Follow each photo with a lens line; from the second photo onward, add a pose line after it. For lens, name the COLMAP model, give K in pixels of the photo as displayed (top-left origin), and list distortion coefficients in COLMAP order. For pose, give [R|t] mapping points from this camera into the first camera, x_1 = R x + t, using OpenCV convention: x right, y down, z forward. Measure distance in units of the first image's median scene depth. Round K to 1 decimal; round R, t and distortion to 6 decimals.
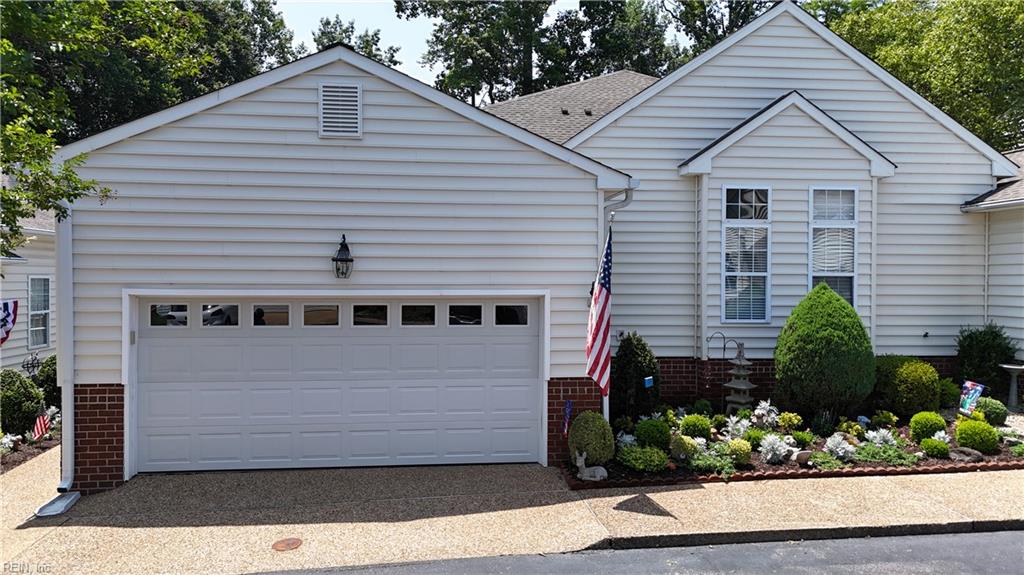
lens RADIAL K [[763.7, 0, 512.0], [0, 763.7, 287.5], [0, 0, 1]] dist [0.038087, -0.002993]
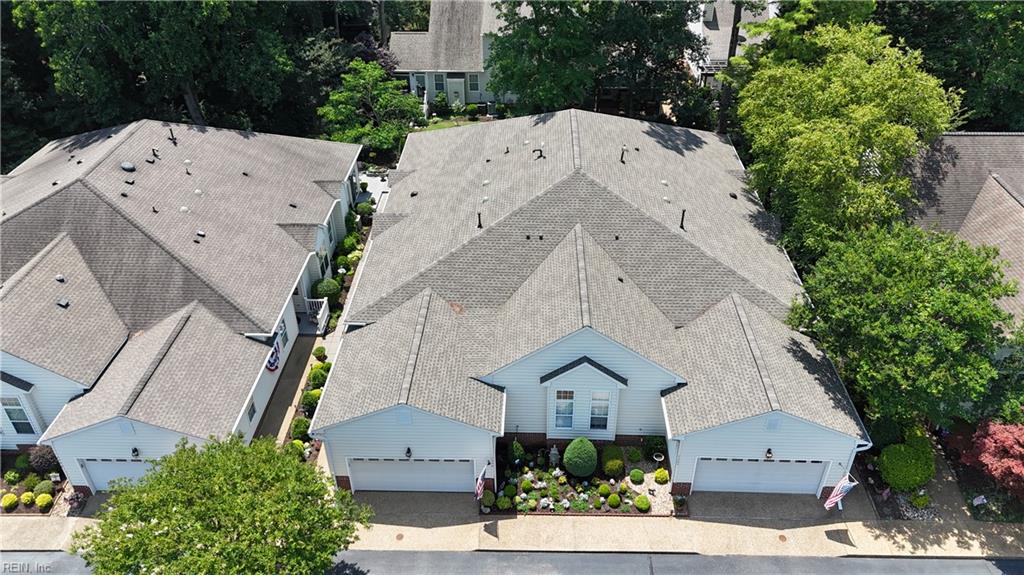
lens RADIAL K [[763.7, 0, 512.0], [0, 763.7, 287.5], [0, 0, 1]] dist [0.038087, -0.002993]
pose [[0.990214, 0.068197, -0.121757, 0.570651], [0.009389, 0.837933, 0.545693, -2.446208], [0.139239, -0.541496, 0.829092, -1.269637]]
